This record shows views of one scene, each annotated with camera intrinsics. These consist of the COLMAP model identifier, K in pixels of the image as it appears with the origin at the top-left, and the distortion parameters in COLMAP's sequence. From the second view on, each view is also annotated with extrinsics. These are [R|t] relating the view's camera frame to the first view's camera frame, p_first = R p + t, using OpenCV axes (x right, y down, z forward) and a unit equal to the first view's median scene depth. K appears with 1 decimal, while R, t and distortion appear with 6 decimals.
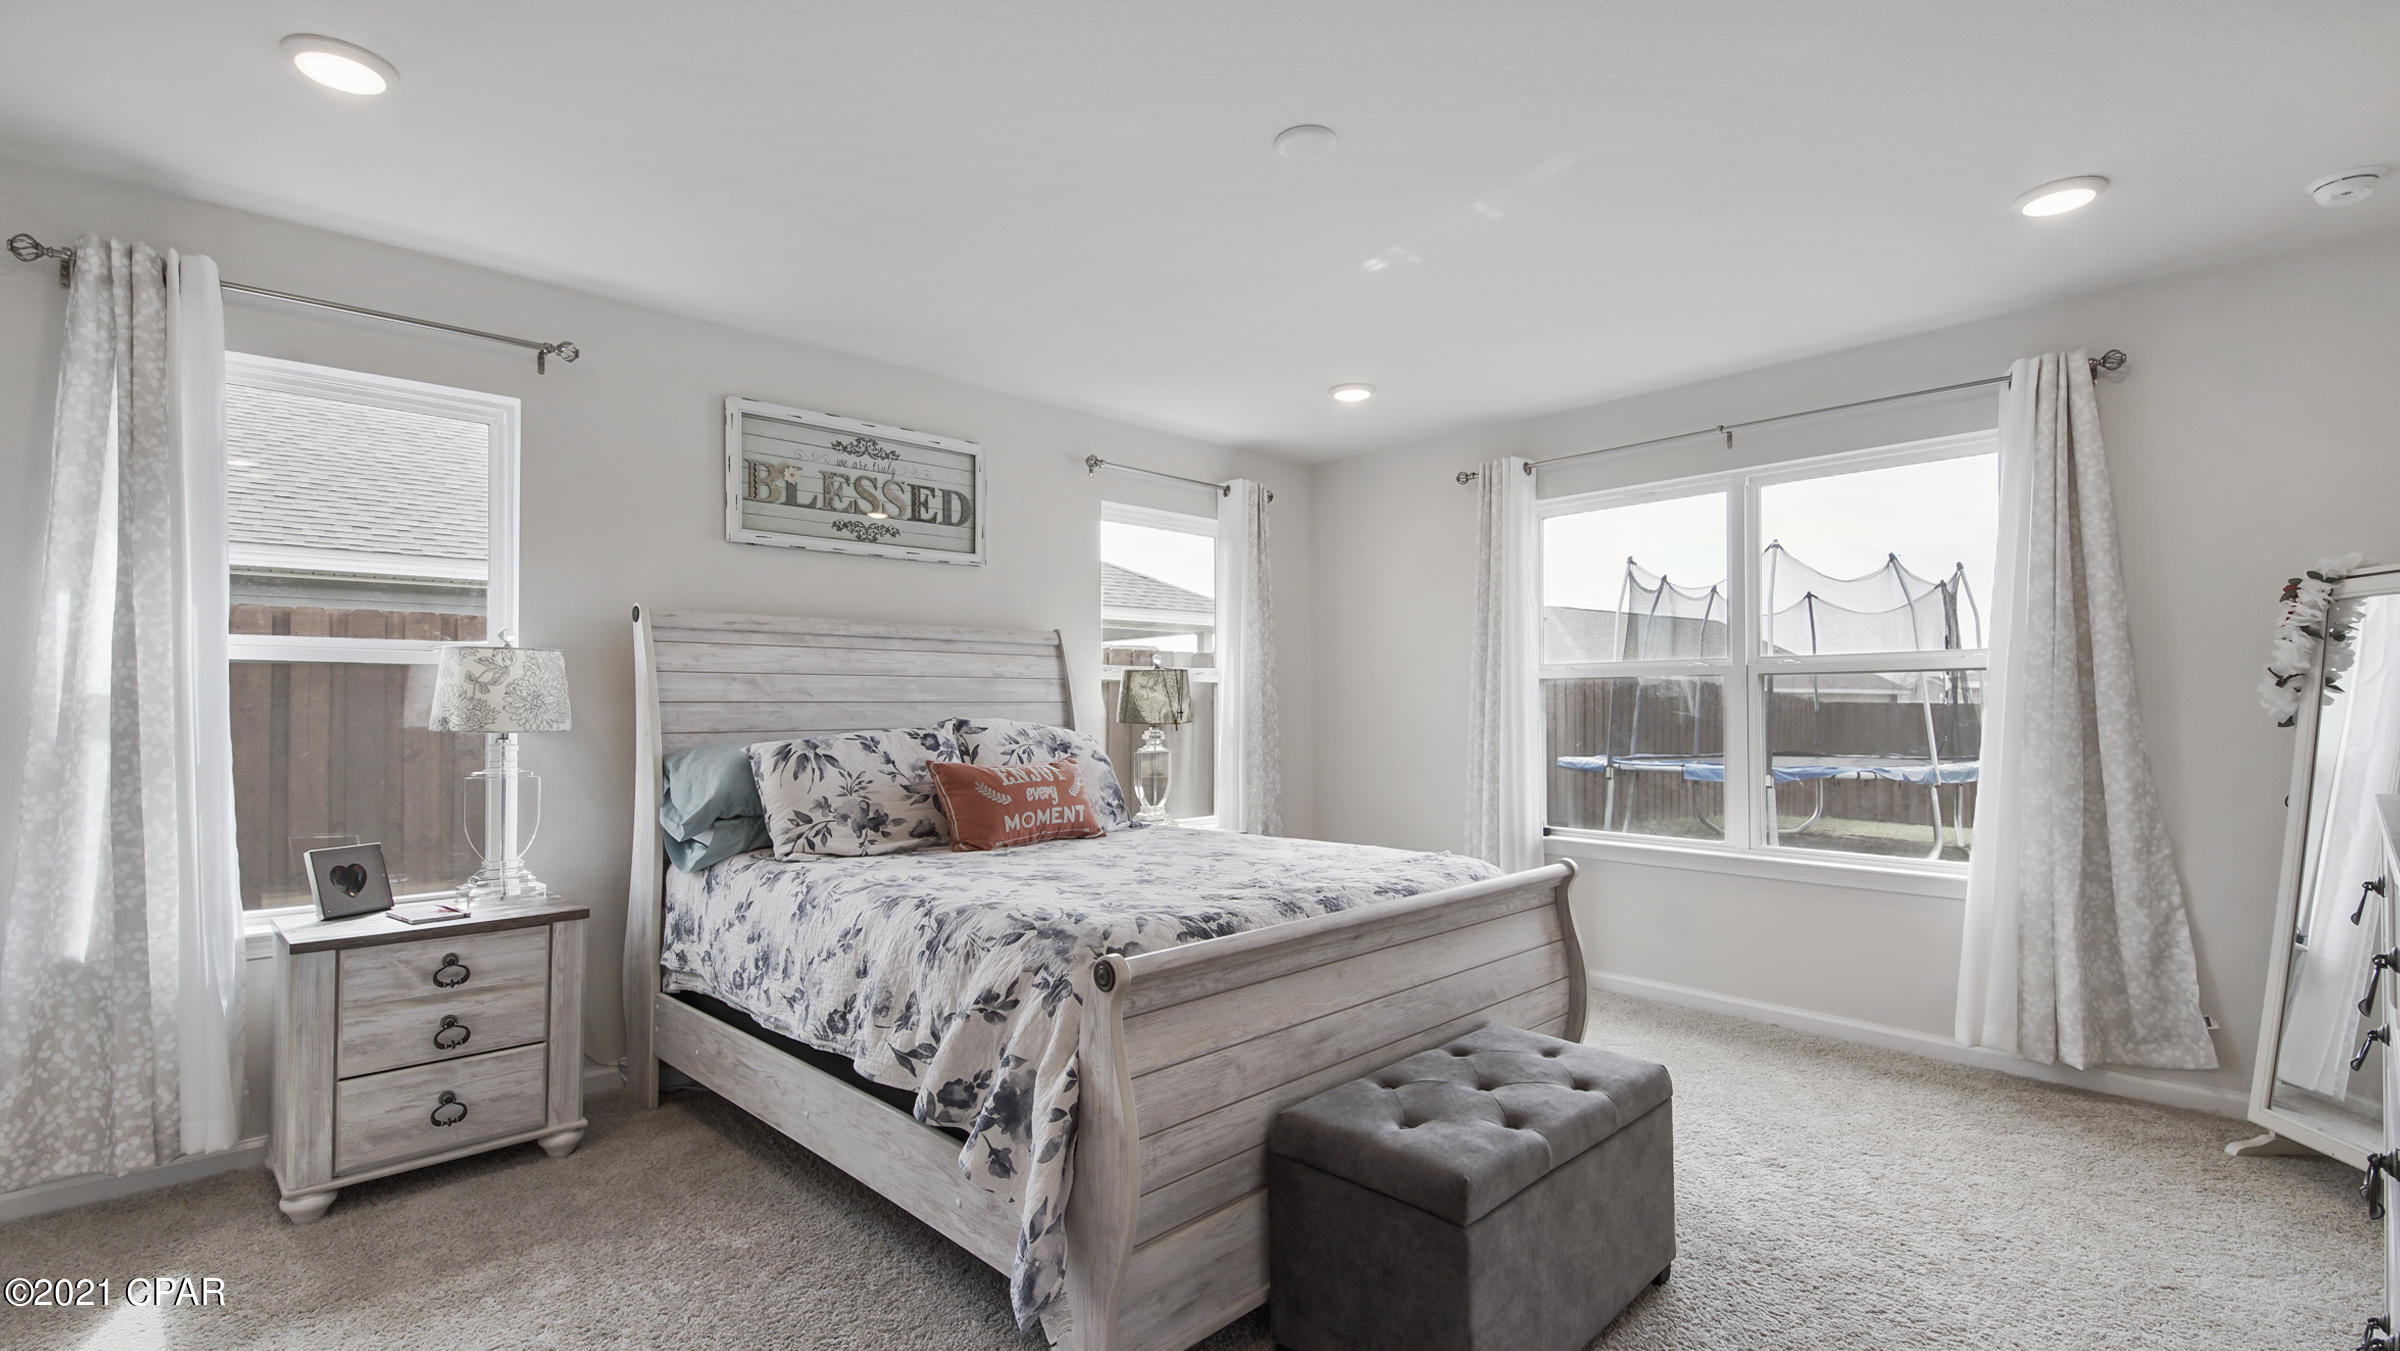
lens RADIAL K [[1073.7, 0, 1194.0], [0, 1073.7, 657.7], [0, 0, 1]] dist [0.039747, -0.021707]
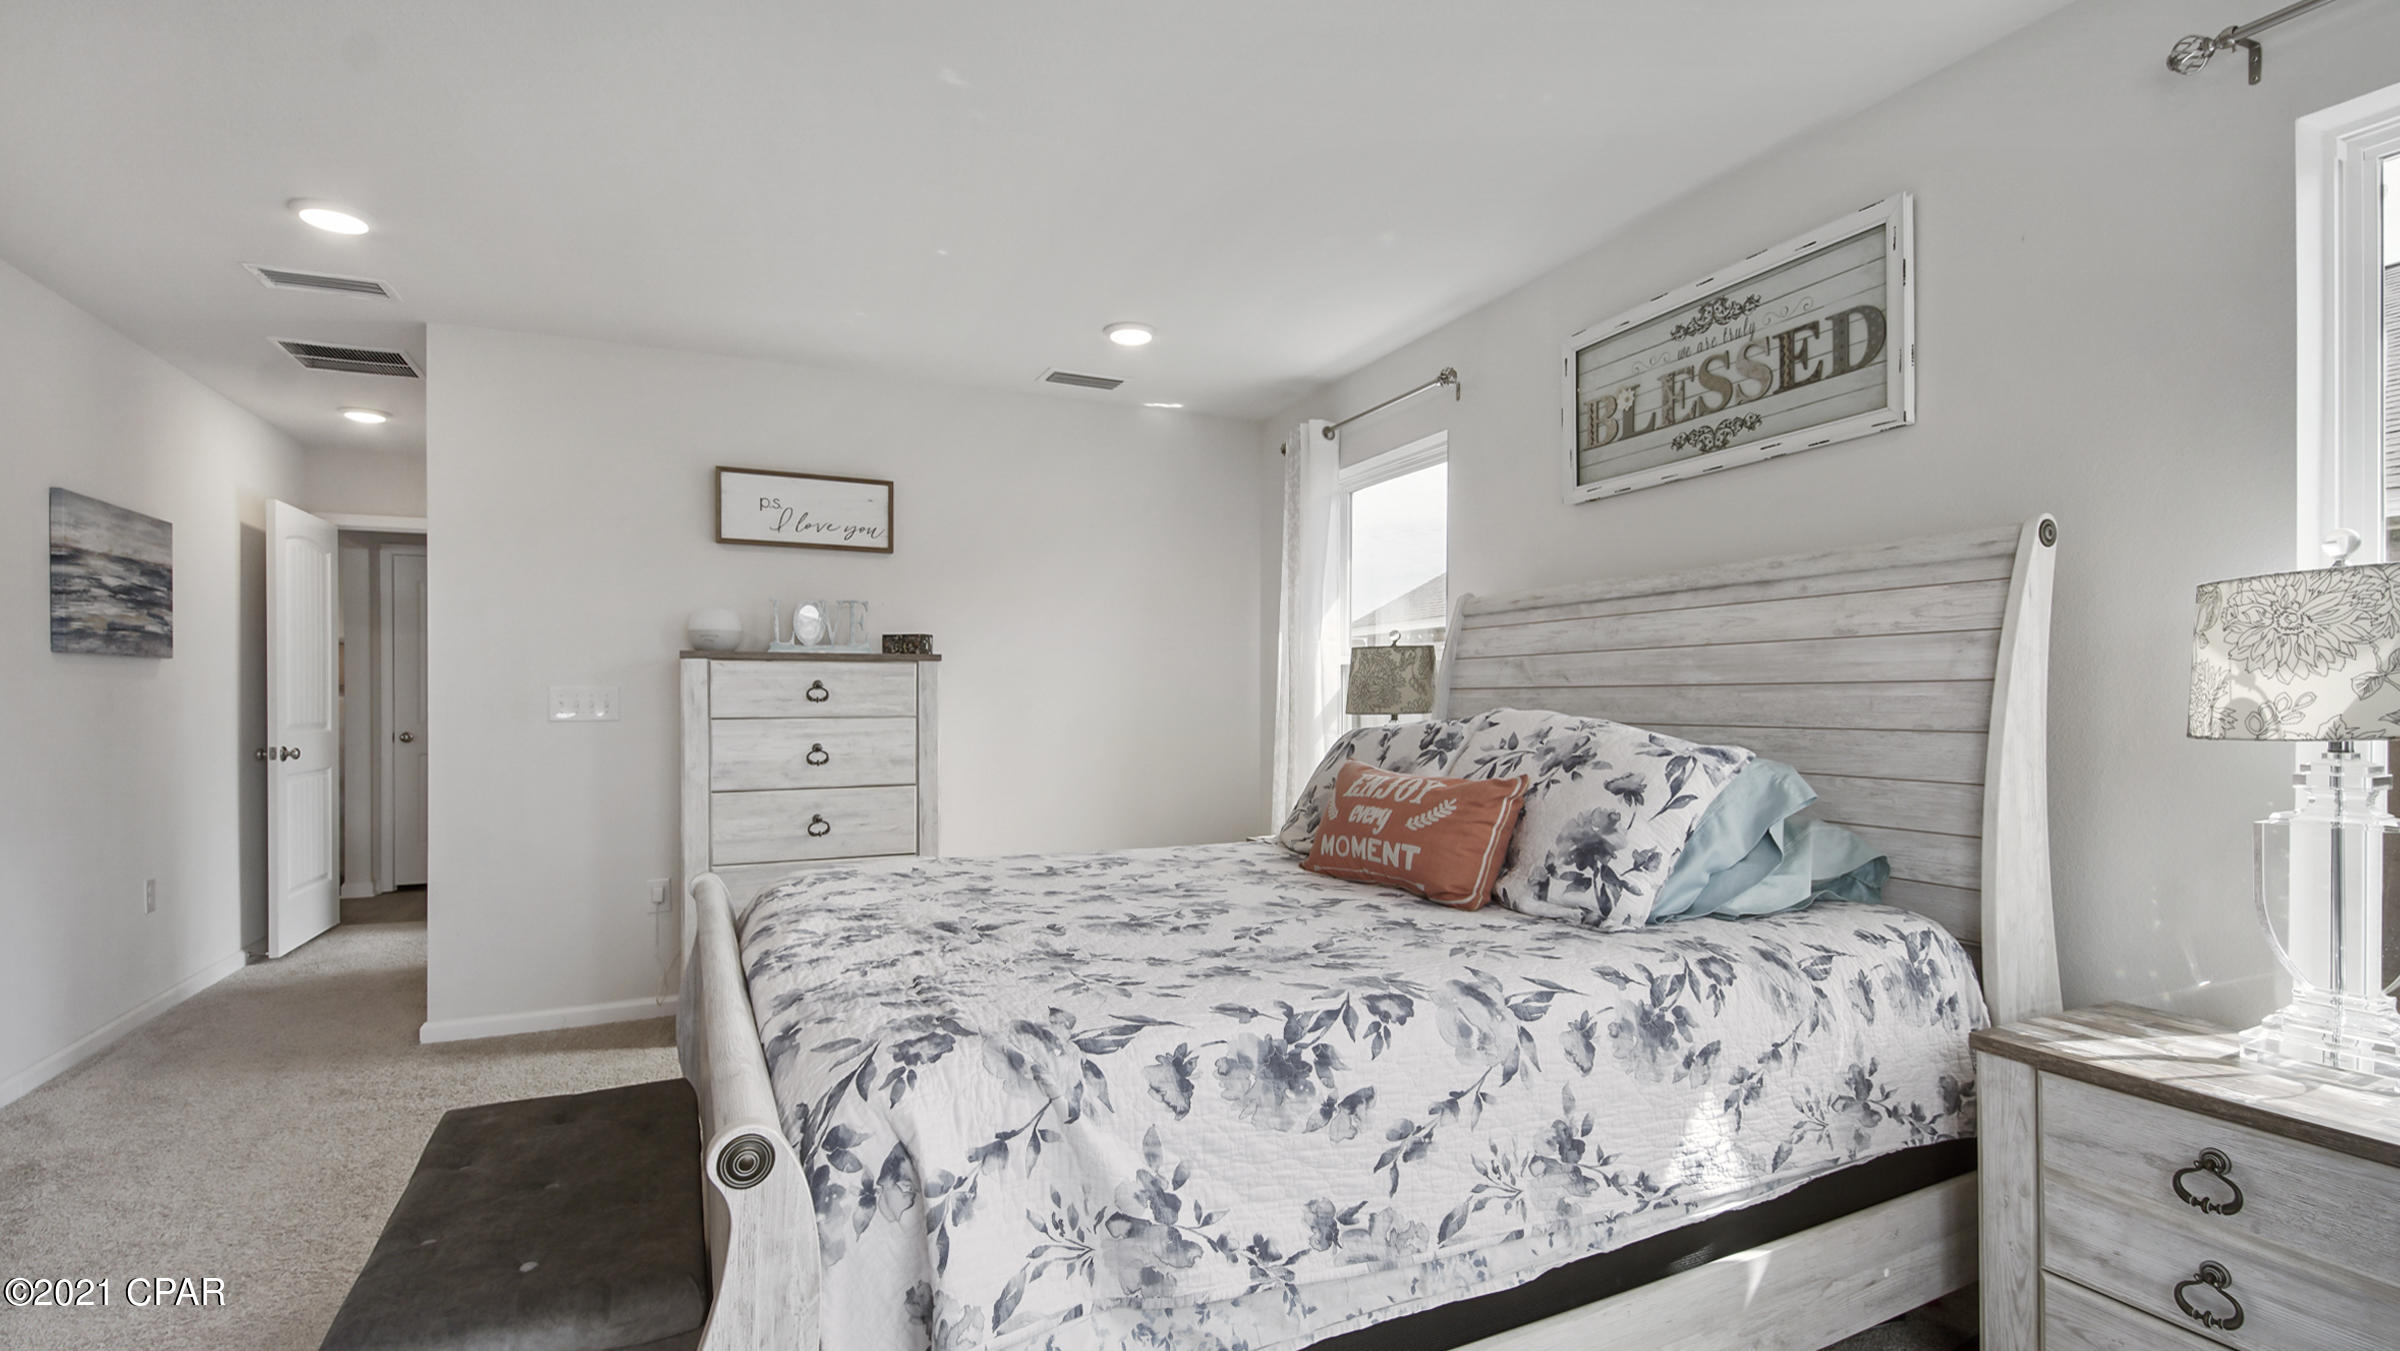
lens RADIAL K [[1073.7, 0, 1194.0], [0, 1073.7, 657.7], [0, 0, 1]] dist [0.039747, -0.021707]
pose [[-0.326851, -0.036625, -0.944366, 0.482229], [0.042302, 0.997680, -0.053333, 0.049026], [0.944129, -0.057380, -0.324543, 0.978163]]
